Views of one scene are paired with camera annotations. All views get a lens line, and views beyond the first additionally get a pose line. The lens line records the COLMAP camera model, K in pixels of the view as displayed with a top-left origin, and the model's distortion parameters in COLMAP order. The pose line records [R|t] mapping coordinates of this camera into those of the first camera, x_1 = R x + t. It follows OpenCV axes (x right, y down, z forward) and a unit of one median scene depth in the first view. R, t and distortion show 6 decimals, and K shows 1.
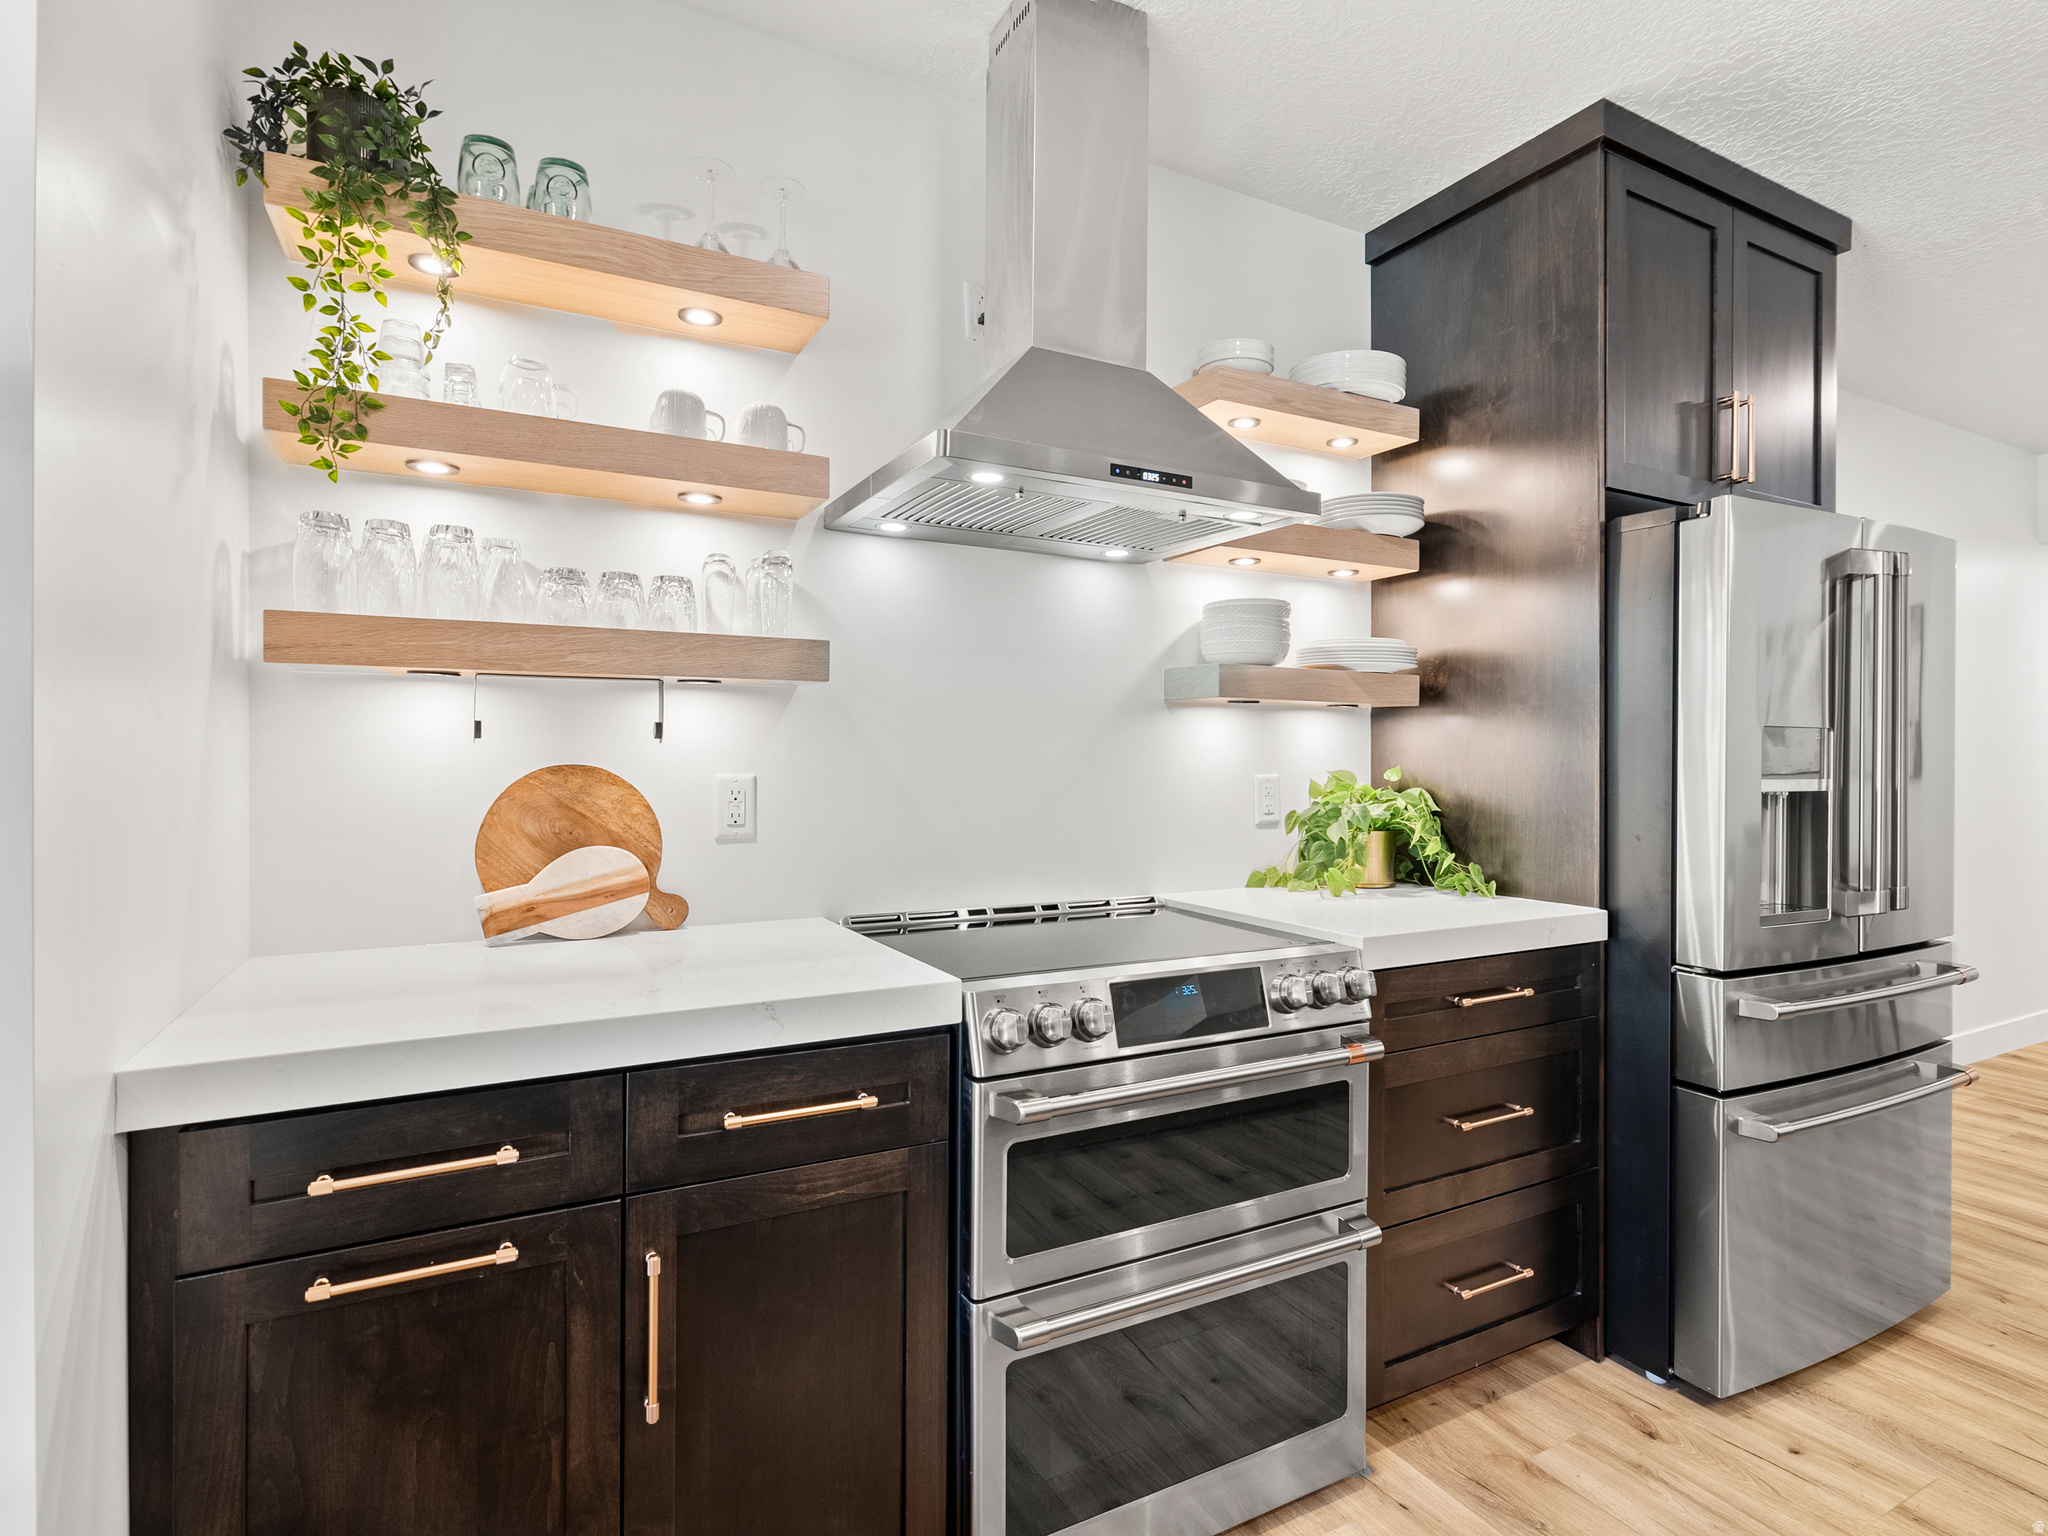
lens RADIAL K [[1044.3, 0, 1022.2], [0, 1044.3, 753.9], [0, 0, 1]] dist [-0.006995, 0.001894]
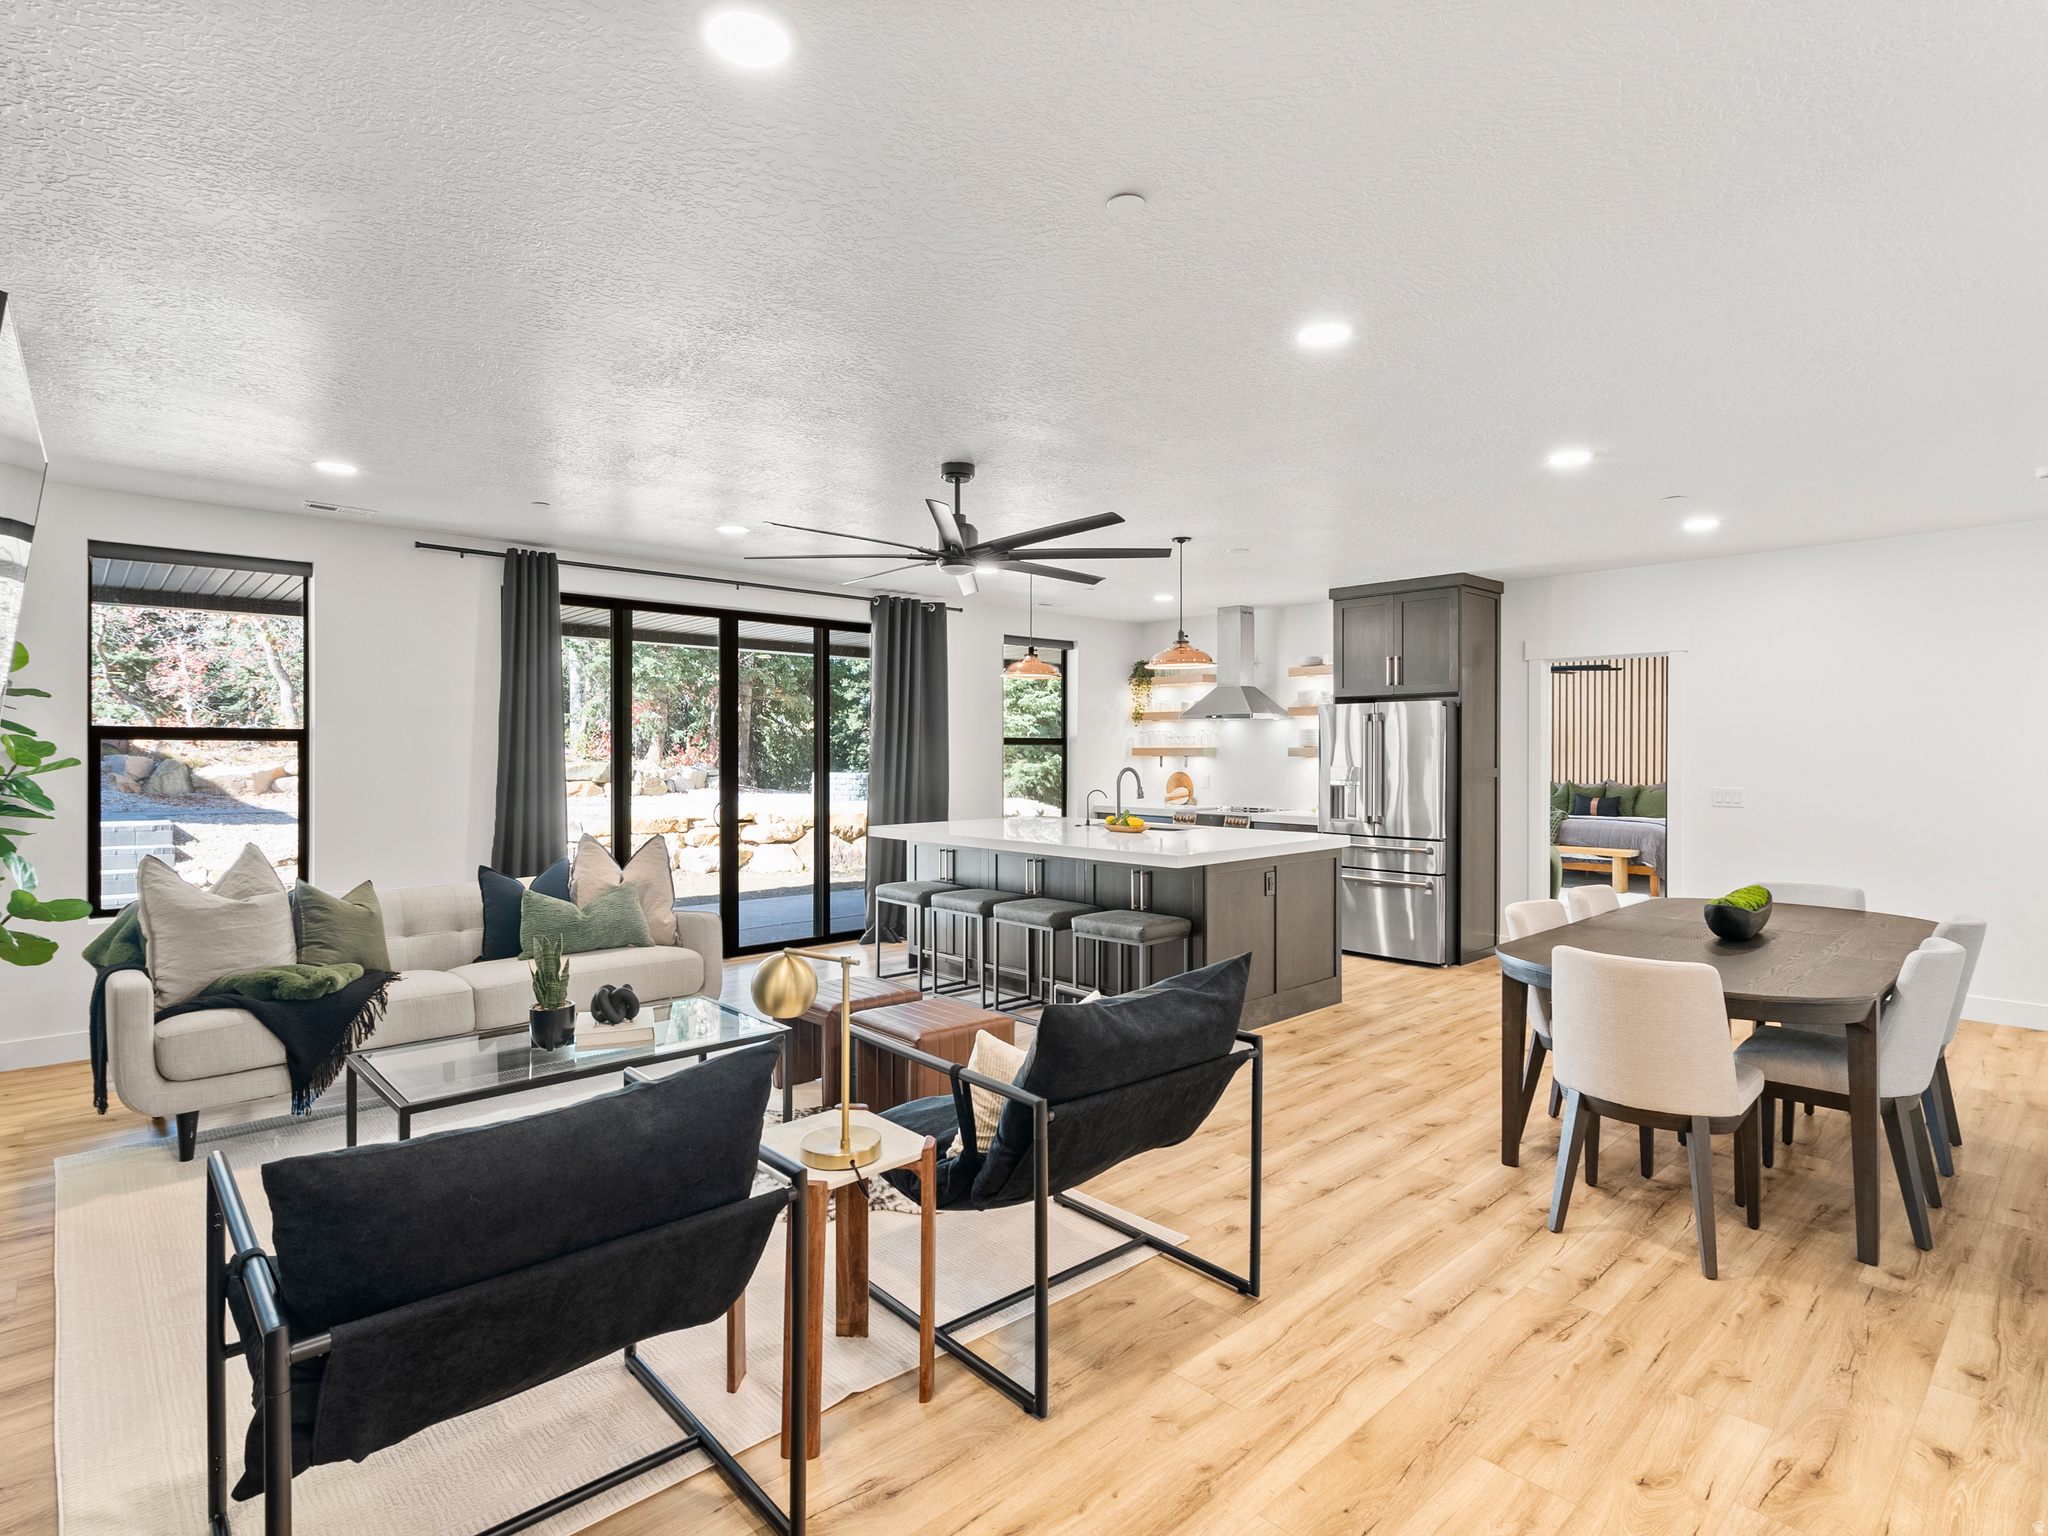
lens RADIAL K [[1044.3, 0, 1028.3], [0, 1044.3, 754.6], [0, 0, 1]] dist [-0.006995, 0.001894]
pose [[0.262180, 0.000656, -0.965019, 4.432311], [-0.006828, 0.999976, -0.001175, -0.065868], [0.964995, 0.006897, 0.262178, -1.117640]]
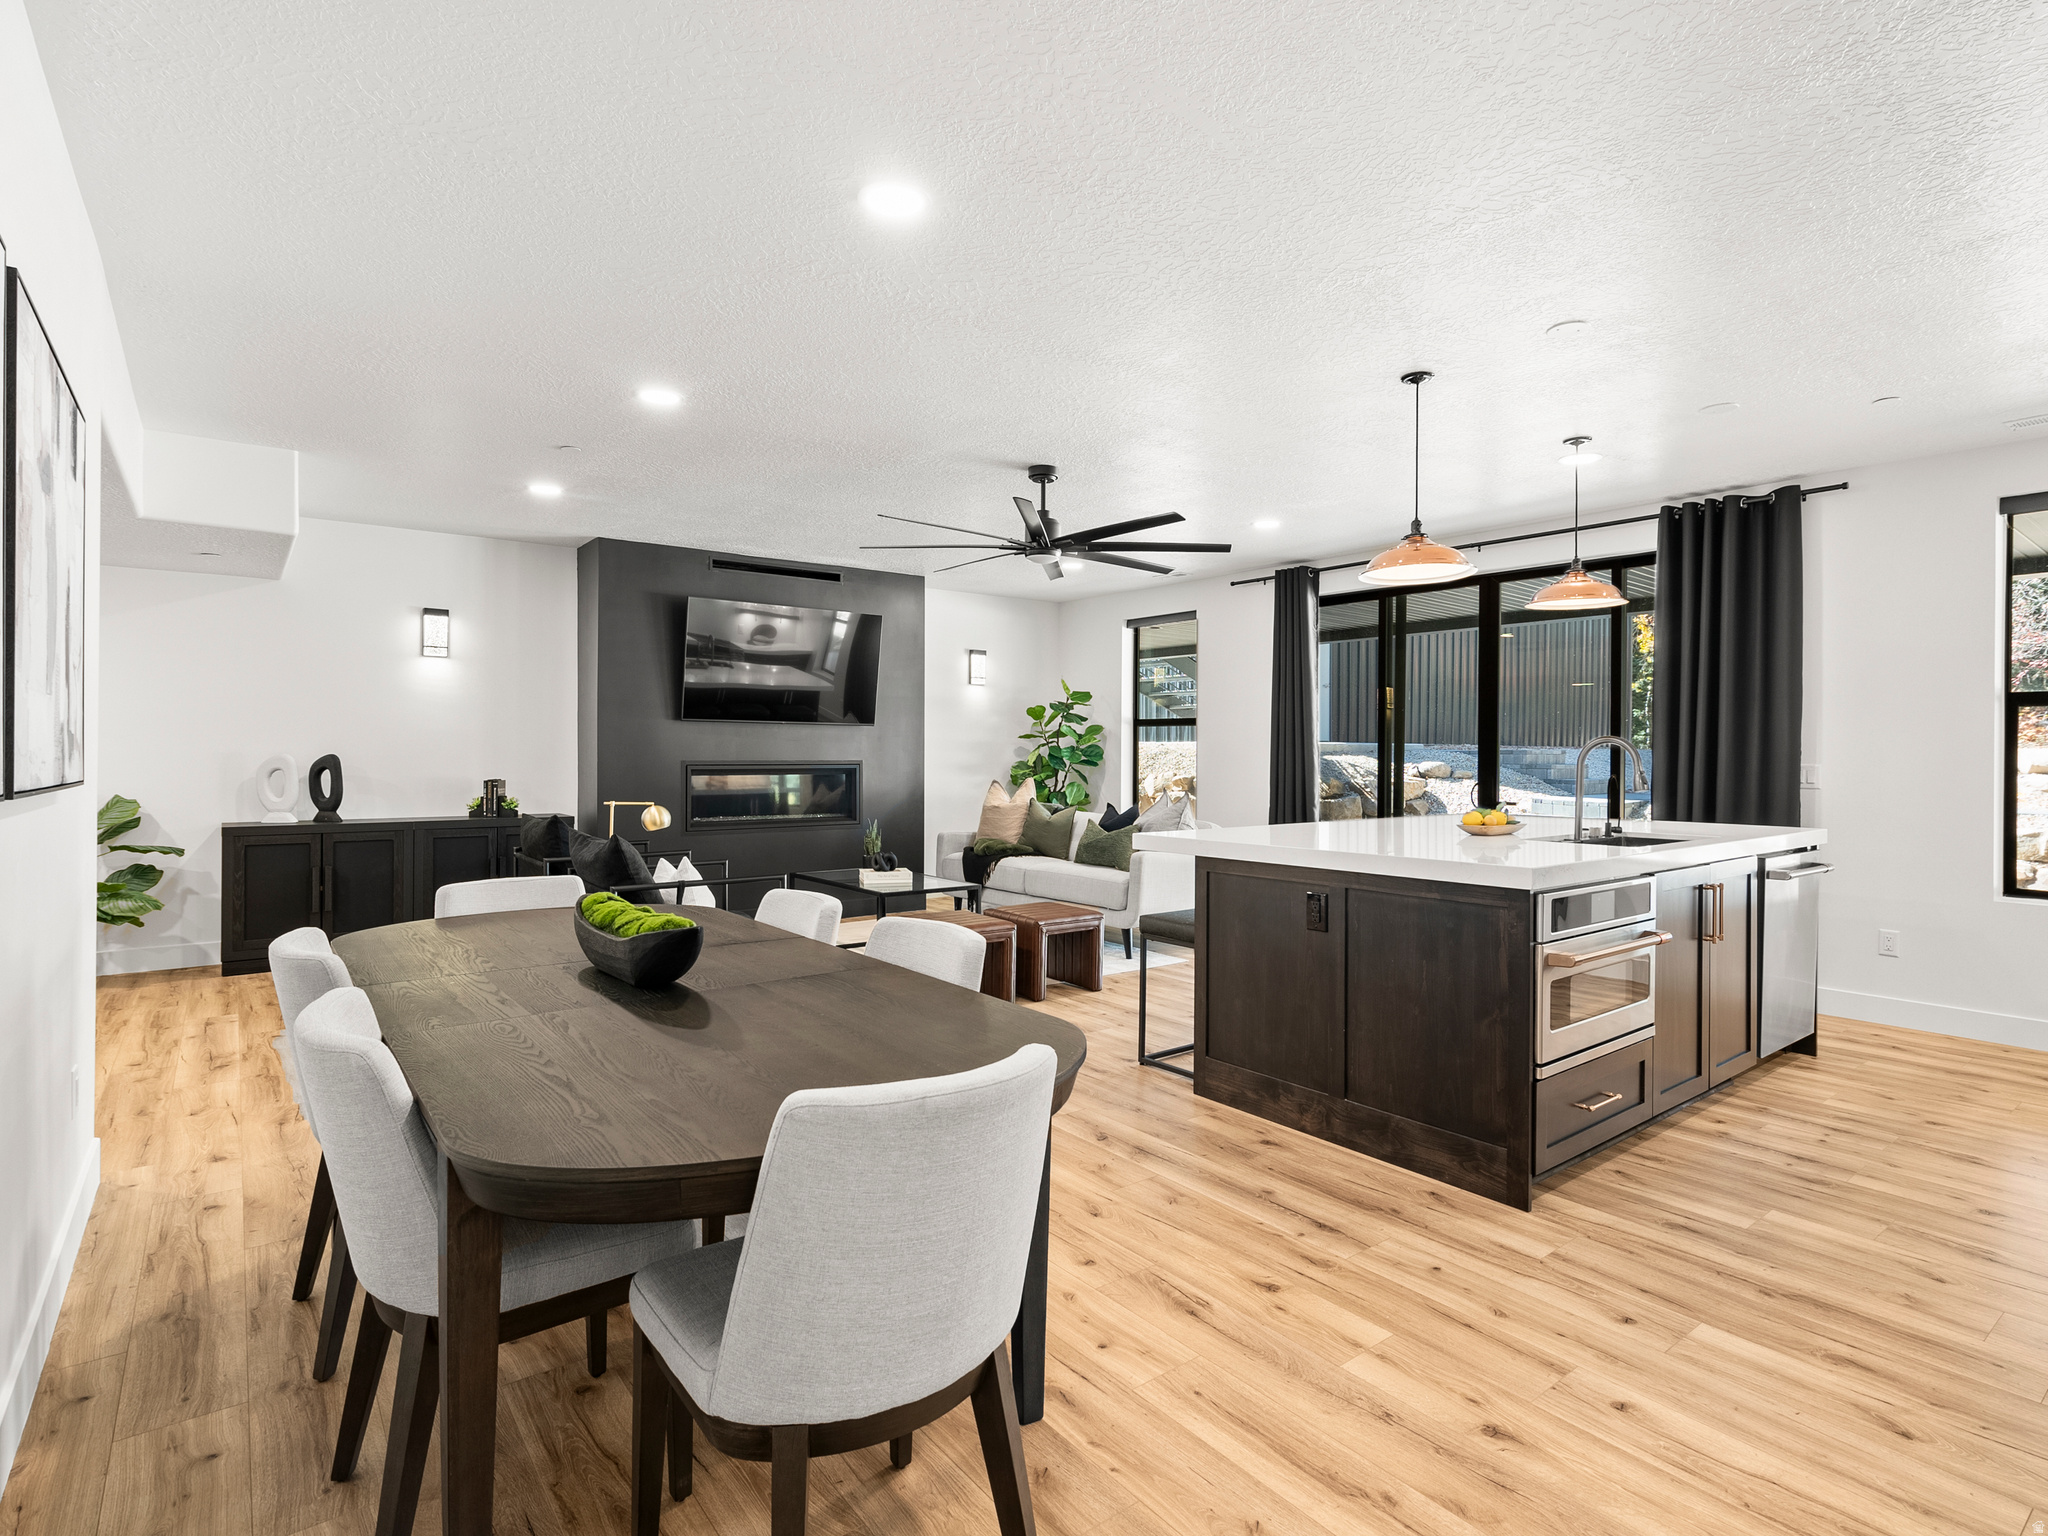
lens RADIAL K [[1044.3, 0, 1035.7], [0, 1044.3, 750.3], [0, 0, 1]] dist [-0.006995, 0.001894]
pose [[-0.984532, -0.005486, -0.175119, 2.531980], [-0.007014, 0.999943, 0.008111, -0.010461], [0.175065, 0.009214, -0.984514, 2.149874]]
